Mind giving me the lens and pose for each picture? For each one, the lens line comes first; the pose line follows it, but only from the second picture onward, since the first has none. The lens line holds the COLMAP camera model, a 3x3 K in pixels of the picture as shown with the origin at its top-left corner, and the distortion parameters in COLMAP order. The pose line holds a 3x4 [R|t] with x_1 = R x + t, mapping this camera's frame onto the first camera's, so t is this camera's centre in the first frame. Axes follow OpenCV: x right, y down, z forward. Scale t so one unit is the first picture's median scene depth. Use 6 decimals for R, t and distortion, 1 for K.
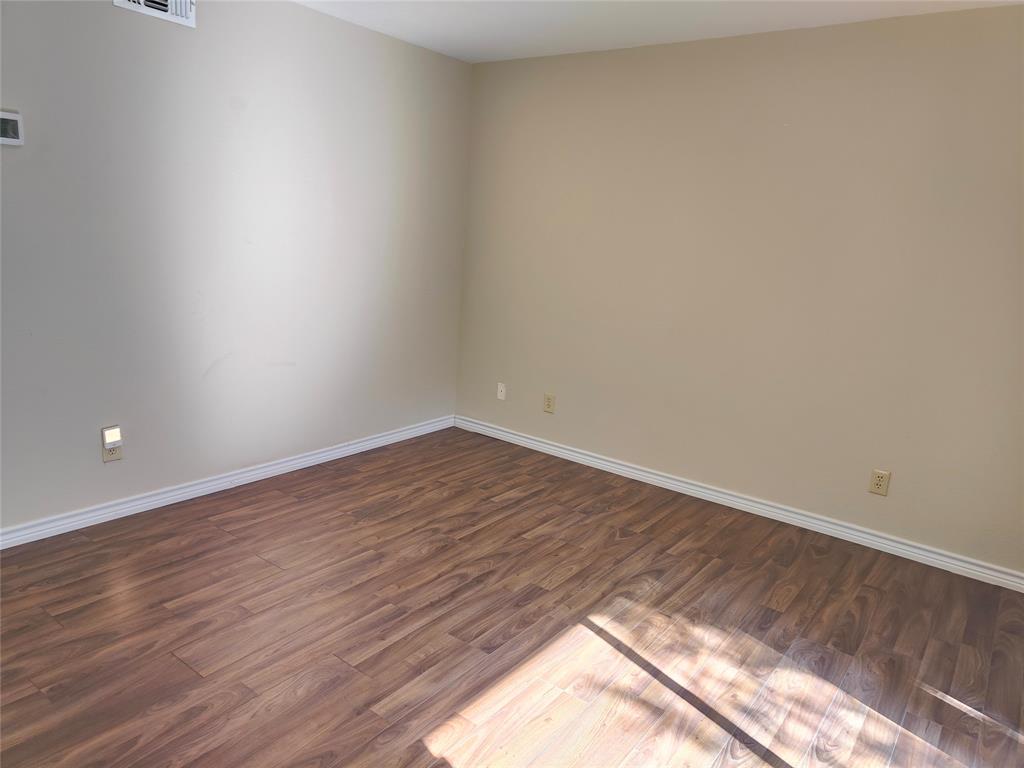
lens RADIAL K [[715.8, 0, 510.4], [0, 715.8, 379.5], [0, 0, 1]] dist [0.019564, -0.004222]
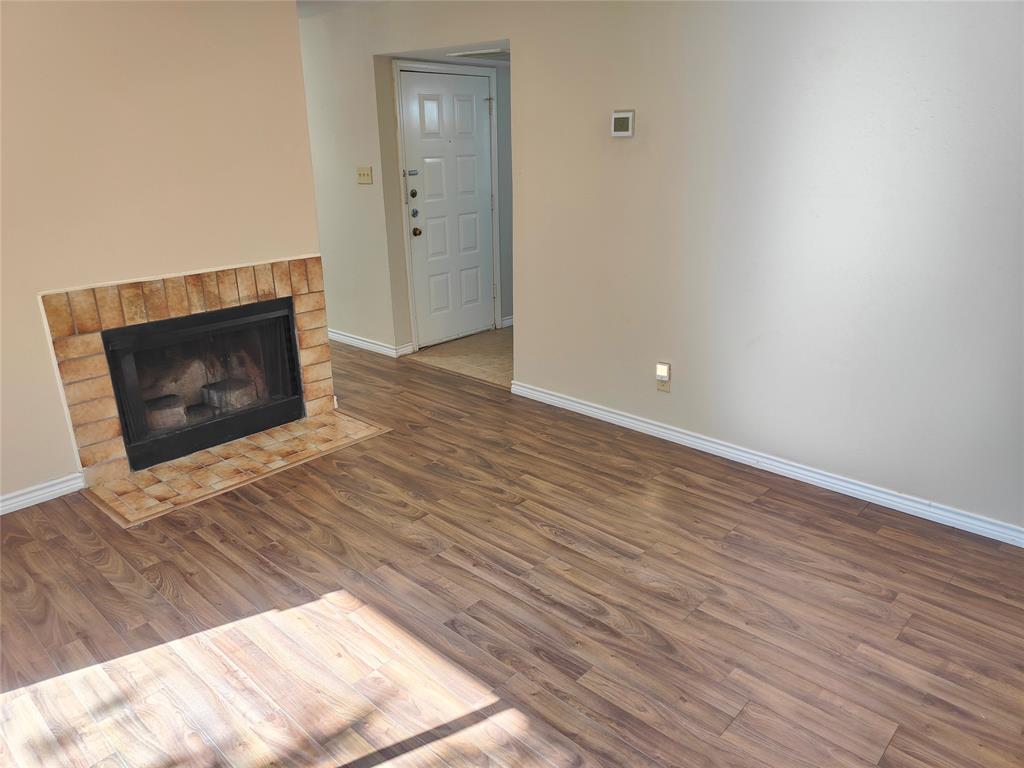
lens RADIAL K [[715.8, 0, 509.2], [0, 715.8, 387.8], [0, 0, 1]] dist [0.019564, -0.004222]
pose [[-0.104025, 0.265704, -0.958426, 0.759619], [-0.207606, 0.936625, 0.282193, -0.214656], [0.972666, 0.228331, -0.042271, 0.944760]]
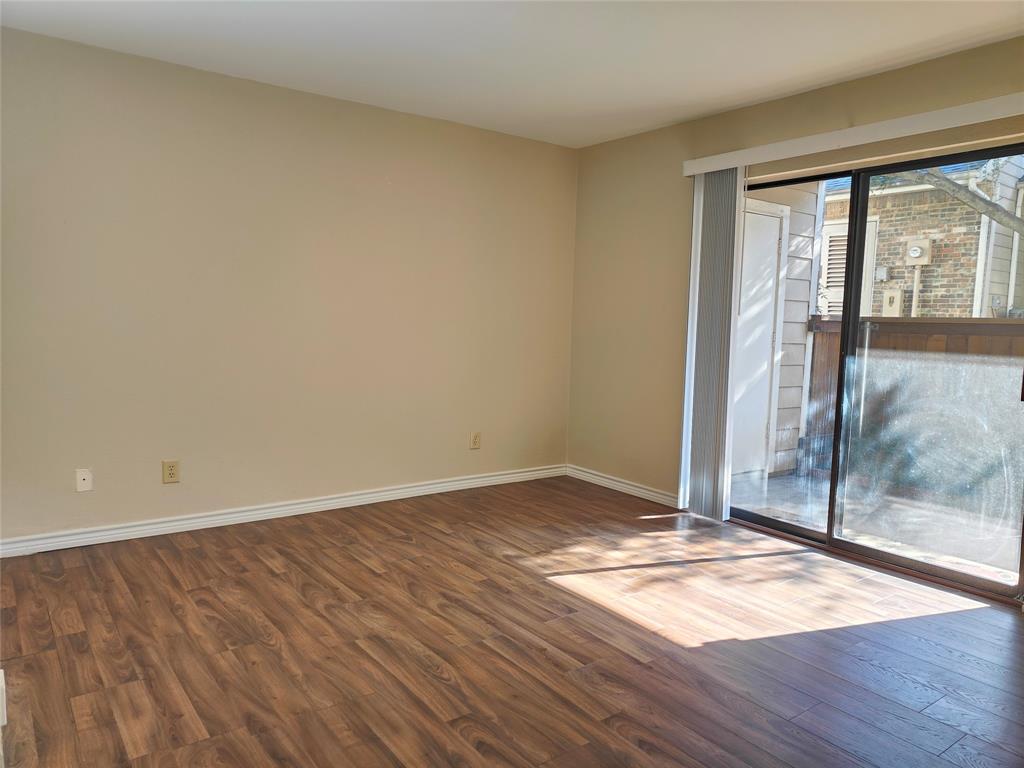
lens RADIAL K [[715.8, 0, 509.0], [0, 715.8, 384.5], [0, 0, 1]] dist [0.019564, -0.004222]
pose [[0.284350, -0.149464, 0.946998, -1.025107], [0.196742, 0.975848, 0.094942, -0.113625], [-0.938316, 0.159318, 0.306888, 0.606662]]
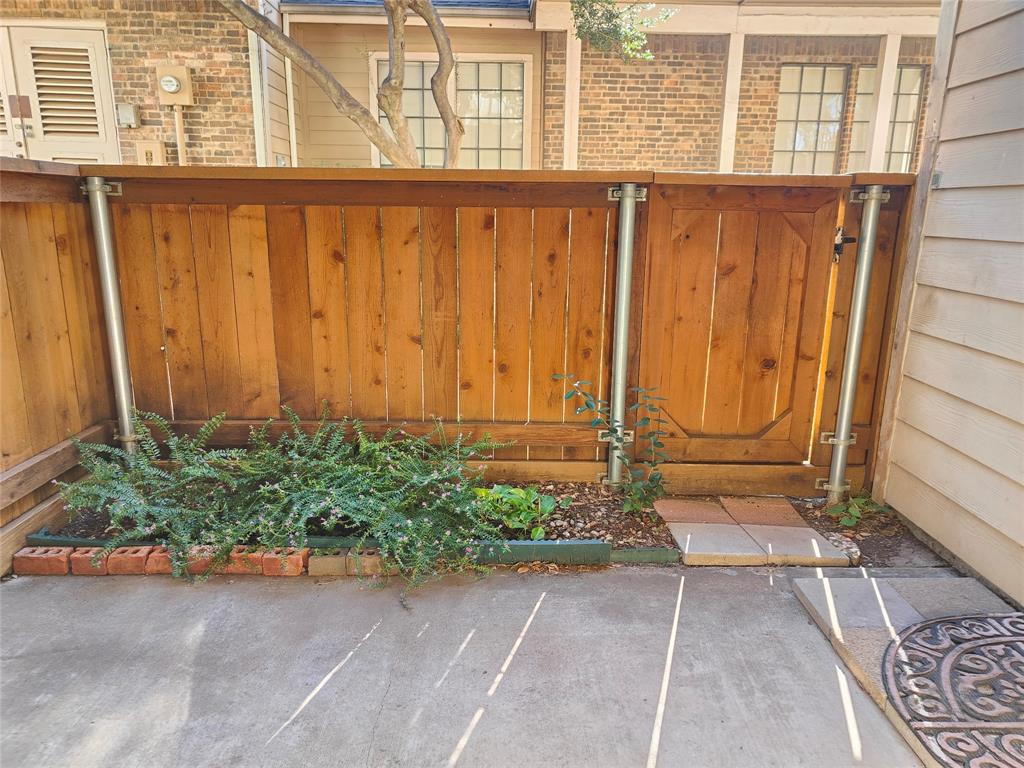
lens RADIAL K [[715.8, 0, 521.1], [0, 715.8, 381.1], [0, 0, 1]] dist [0.019564, -0.004222]
pose [[-0.605883, -0.260356, 0.751745, 0.334057], [0.114965, 0.906360, 0.406563, 0.053578], [-0.787203, 0.332754, -0.519217, 0.350377]]
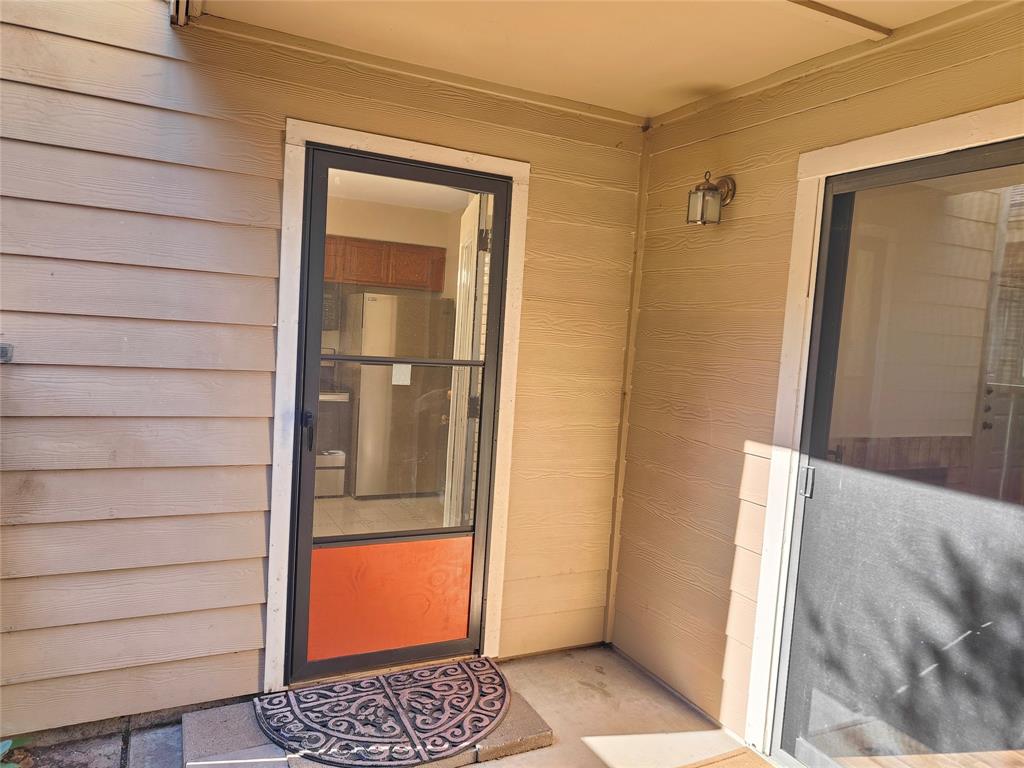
lens RADIAL K [[715.8, 0, 514.7], [0, 715.8, 384.0], [0, 0, 1]] dist [0.019564, -0.004222]
pose [[-0.452154, -0.027513, -0.891516, 1.267248], [-0.281226, 0.952939, 0.113222, 0.036114], [0.846445, 0.301911, -0.438612, 0.207589]]
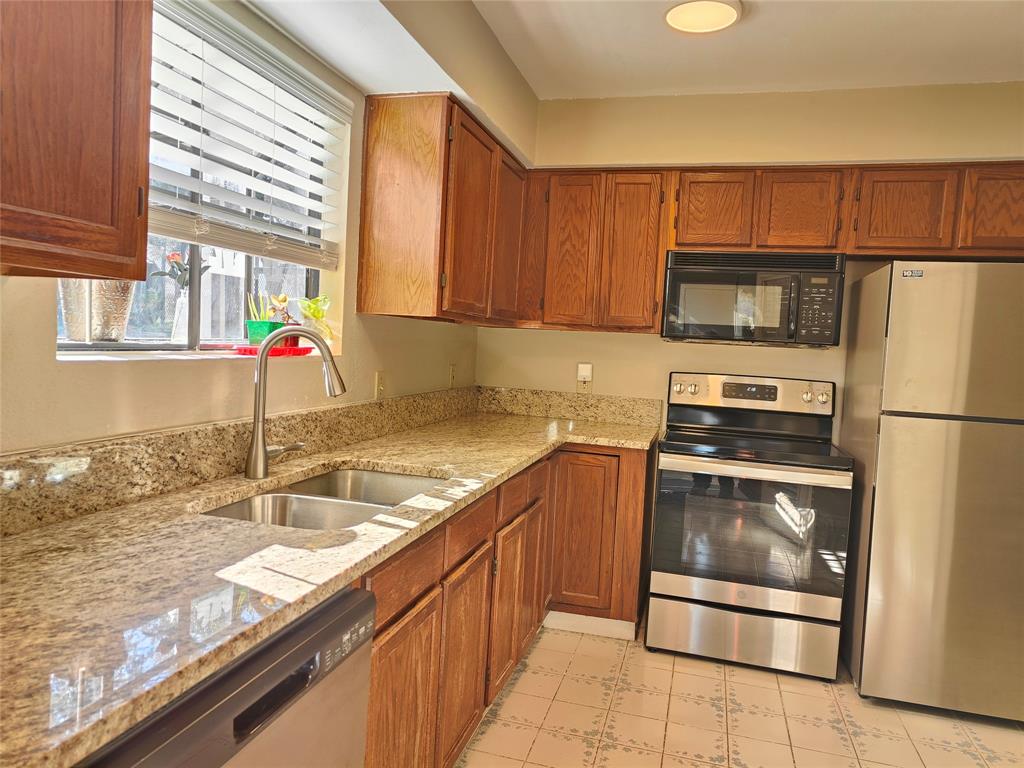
lens RADIAL K [[715.8, 0, 508.7], [0, 715.8, 379.0], [0, 0, 1]] dist [0.019564, -0.004222]
pose [[-0.927754, -0.093392, -0.361318, 0.882599], [-0.186517, 0.954625, 0.232170, 0.095833], [0.323240, 0.282789, -0.903076, -0.073259]]
